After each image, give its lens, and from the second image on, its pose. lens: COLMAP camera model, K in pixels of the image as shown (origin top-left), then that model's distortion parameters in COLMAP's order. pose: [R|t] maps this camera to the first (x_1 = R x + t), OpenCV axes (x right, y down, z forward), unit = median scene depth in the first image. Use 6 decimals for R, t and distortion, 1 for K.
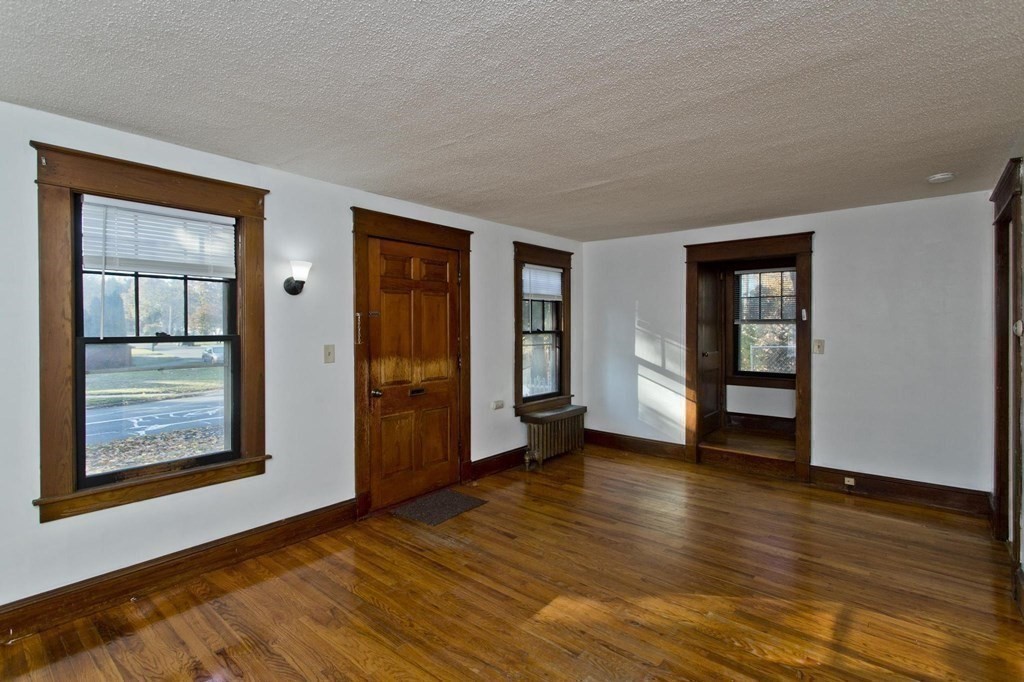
lens RADIAL K [[492.7, 0, 435.5], [0, 492.7, 332.4], [0, 0, 1]] dist [-0.000038, 0.006886]
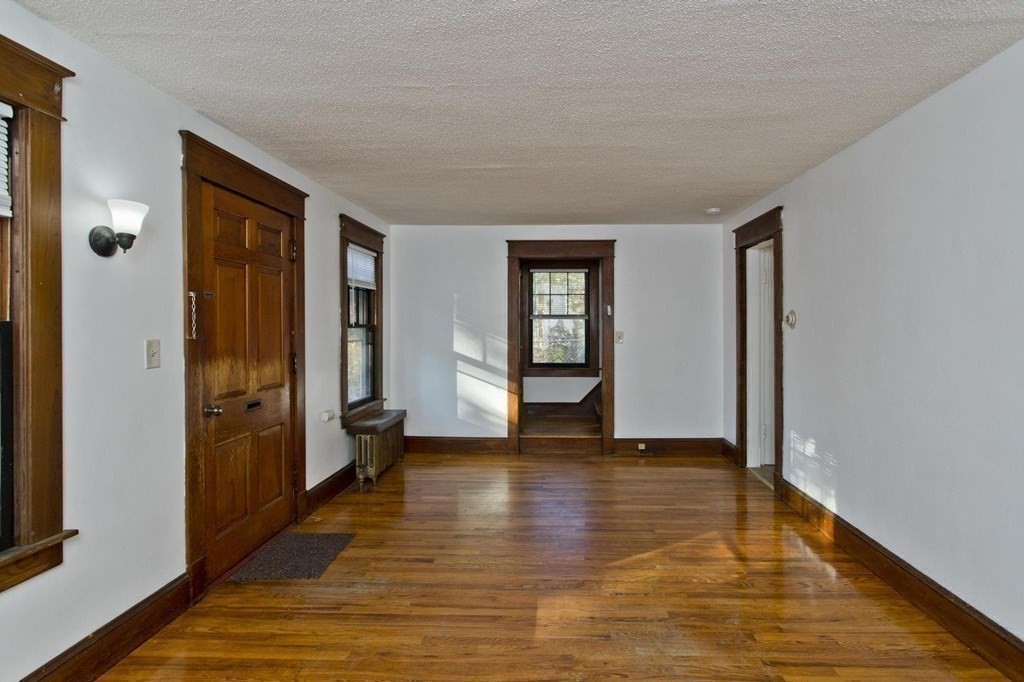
lens RADIAL K [[576.7, 0, 514.2], [0, 576.7, 330.5], [0, 0, 1]] dist [0.000039, 0.001647]
pose [[0.752892, -0.000179, 0.658144, -0.335532], [0.003129, 0.999990, -0.003307, 0.016265], [-0.658137, 0.004549, 0.752884, 0.125757]]
